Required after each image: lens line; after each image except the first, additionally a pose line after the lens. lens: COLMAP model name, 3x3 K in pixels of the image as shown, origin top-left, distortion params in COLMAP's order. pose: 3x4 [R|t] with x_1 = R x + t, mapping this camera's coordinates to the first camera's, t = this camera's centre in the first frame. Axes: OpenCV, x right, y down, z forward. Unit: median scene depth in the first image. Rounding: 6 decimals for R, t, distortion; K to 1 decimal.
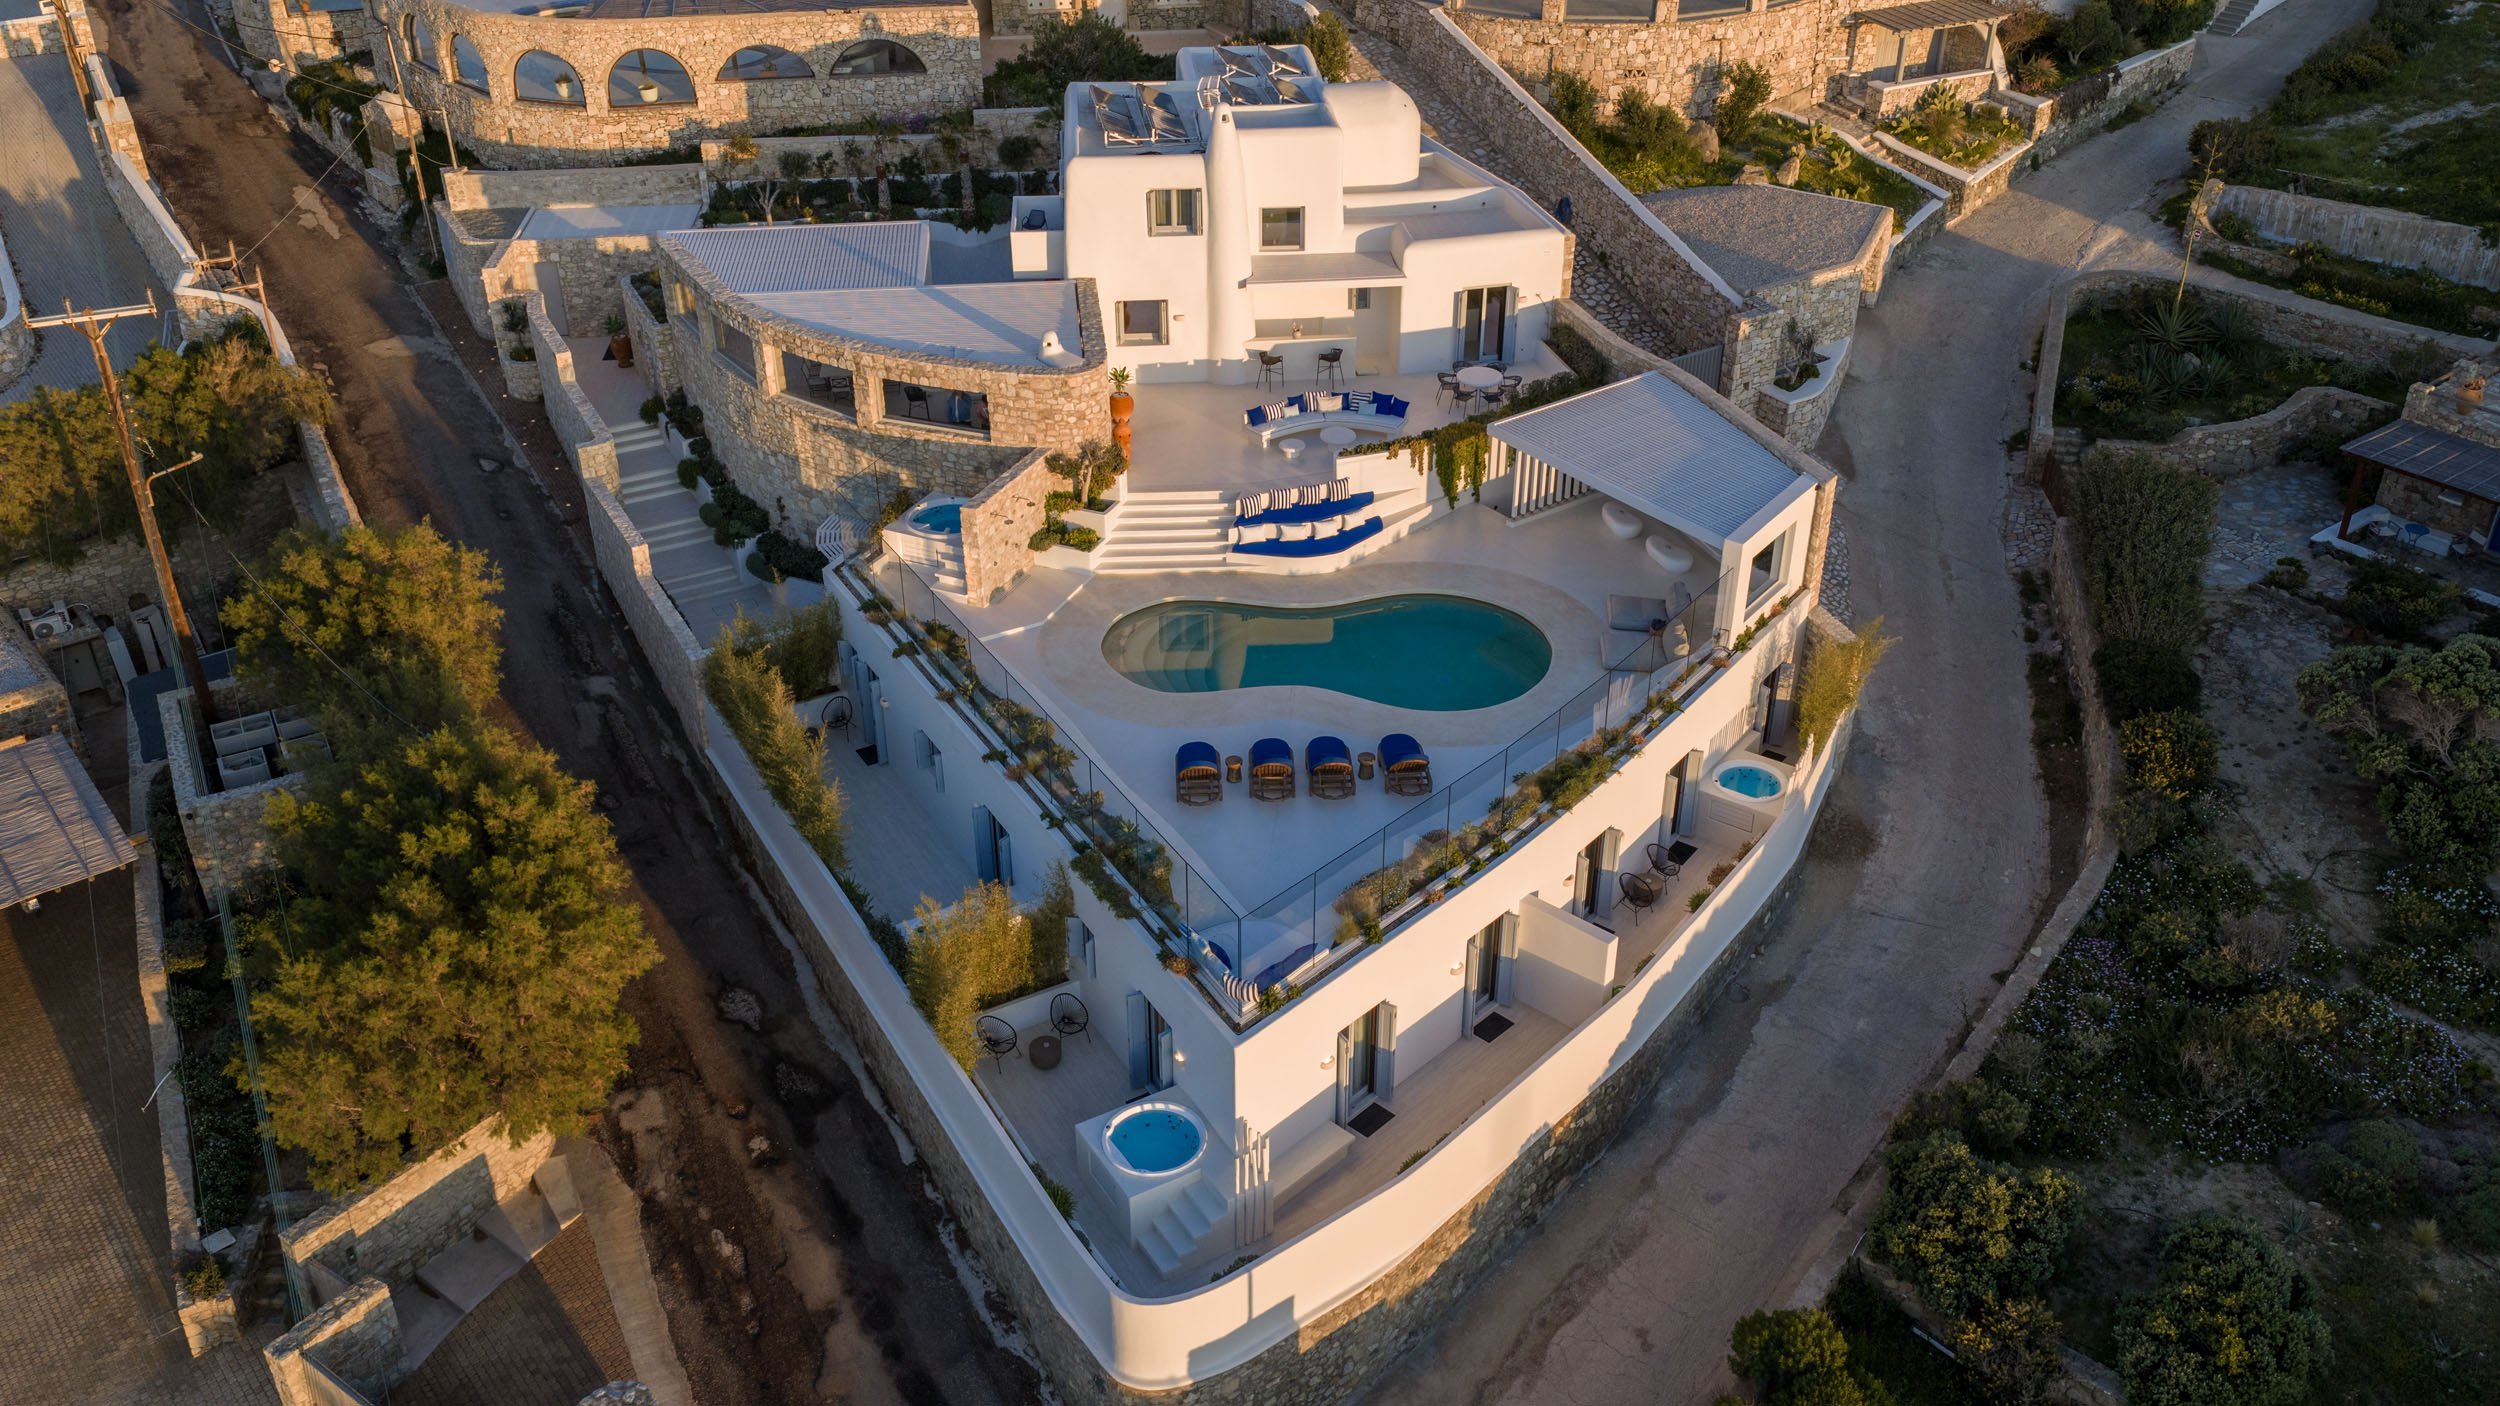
lens RADIAL K [[1982.7, 0, 1250.0], [0, 1982.7, 703.0], [0, 0, 1]] dist [0.028239, -0.052399]
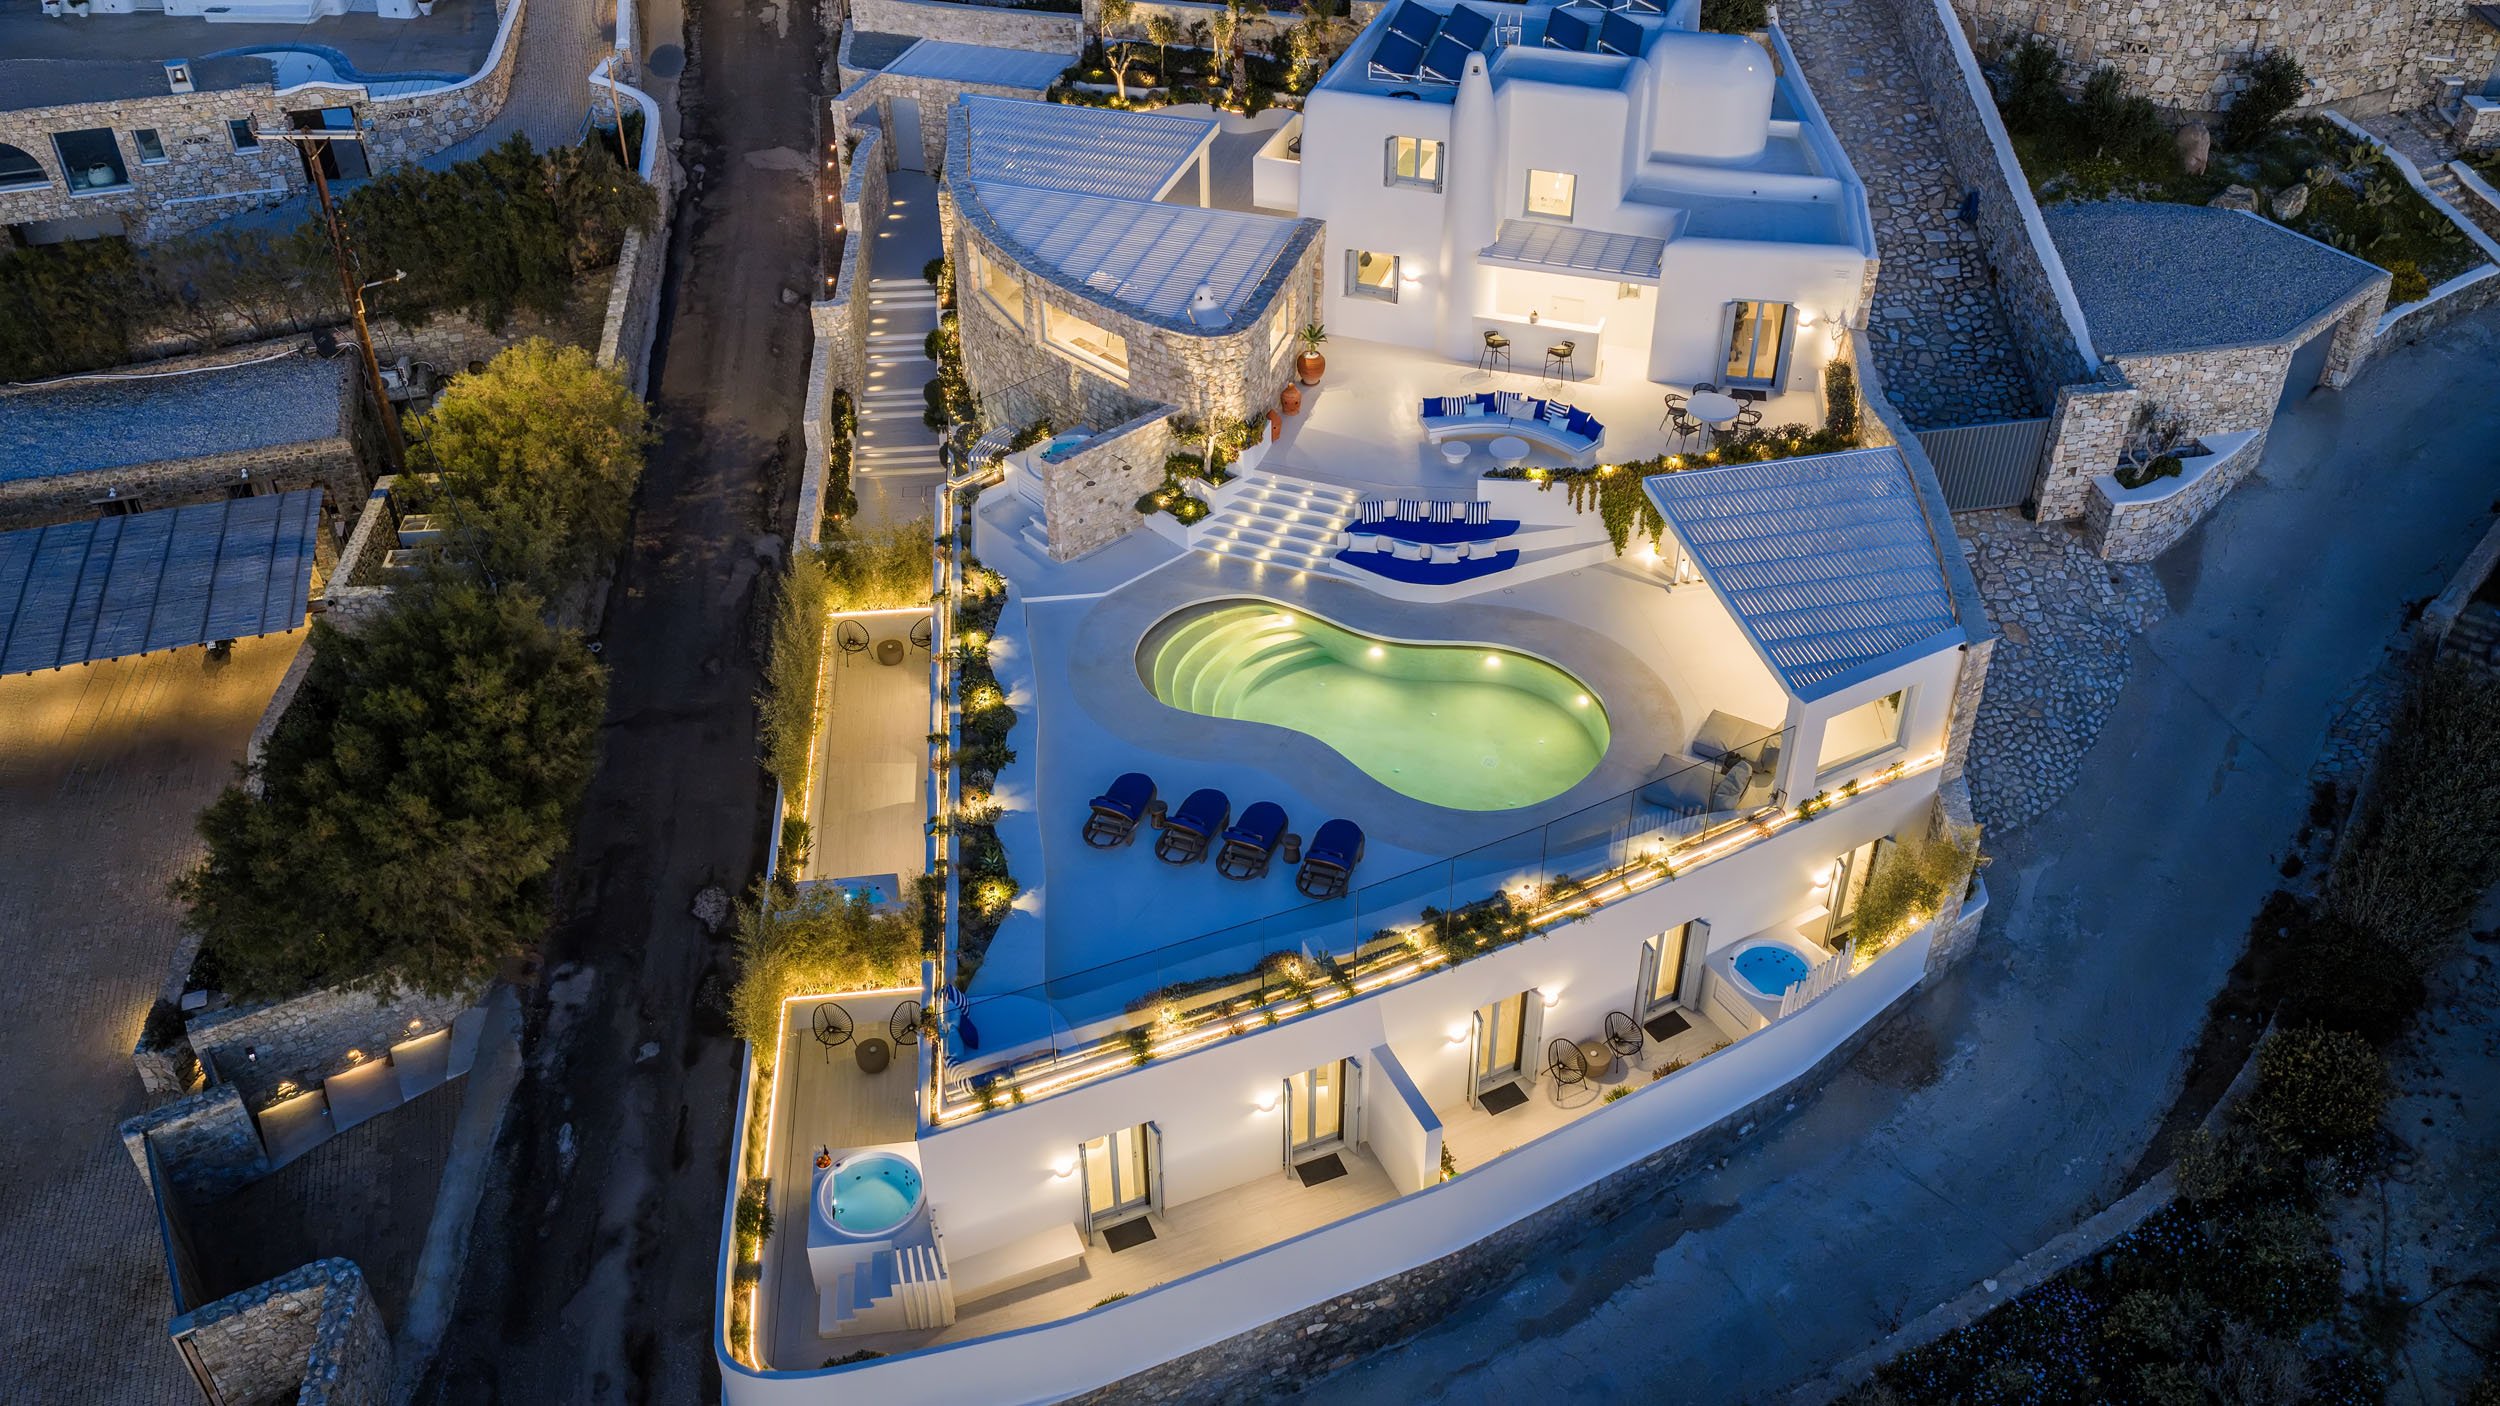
lens RADIAL K [[1982.7, 0, 1250.0], [0, 1982.7, 703.0], [0, 0, 1]] dist [0.028239, -0.052399]
pose [[0.918641, 0.240404, -0.313534, 0.236449], [-0.207046, 0.968804, 0.136200, -0.116862], [0.336496, -0.060203, 0.939758, 0.107580]]
